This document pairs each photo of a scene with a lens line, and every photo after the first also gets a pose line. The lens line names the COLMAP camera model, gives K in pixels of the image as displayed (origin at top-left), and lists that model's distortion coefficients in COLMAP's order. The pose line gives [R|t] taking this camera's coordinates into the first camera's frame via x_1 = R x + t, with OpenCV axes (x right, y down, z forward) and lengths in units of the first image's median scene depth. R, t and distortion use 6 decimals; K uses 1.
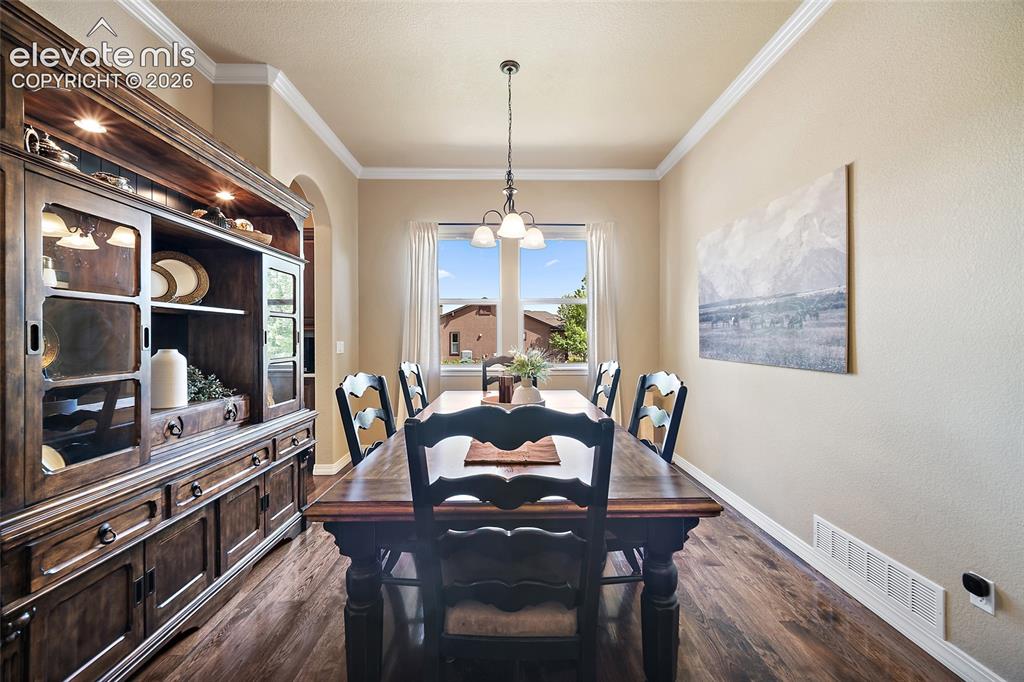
lens RADIAL K [[405.9, 0, 513.7], [0, 405.9, 335.6], [0, 0, 1]] dist [-0.000032, 0.000303]
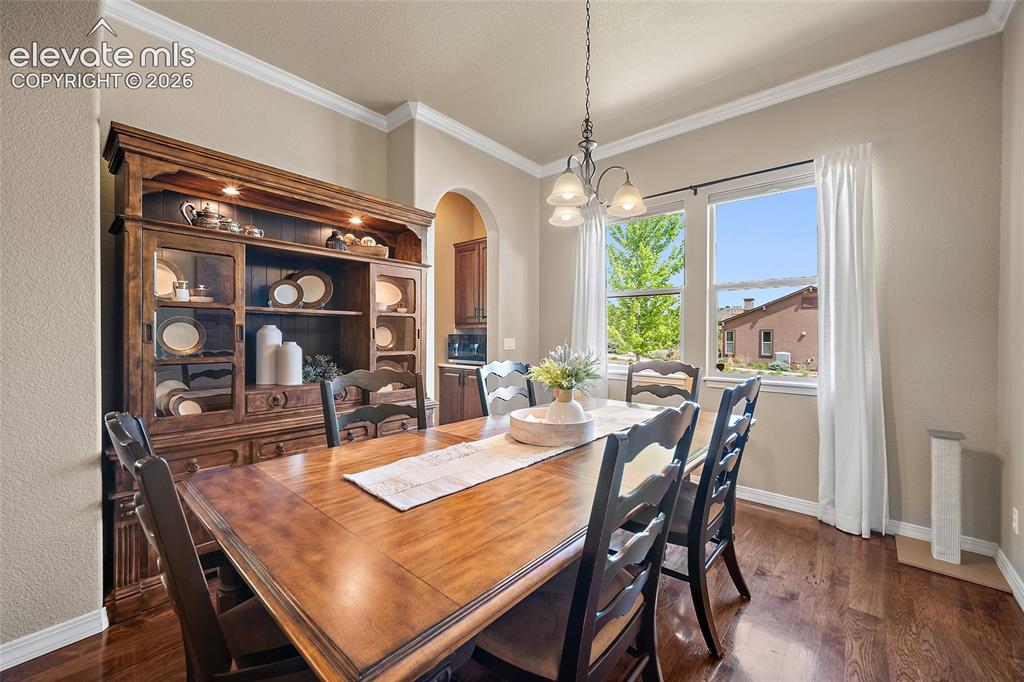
lens RADIAL K [[405.9, 0, 513.7], [0, 405.9, 335.6], [0, 0, 1]] dist [-0.000032, 0.000303]
pose [[0.737268, 0.008494, -0.675547, 0.496876], [-0.004916, 0.999962, 0.007207, -0.000752], [0.675583, -0.001993, 0.737281, 0.406723]]
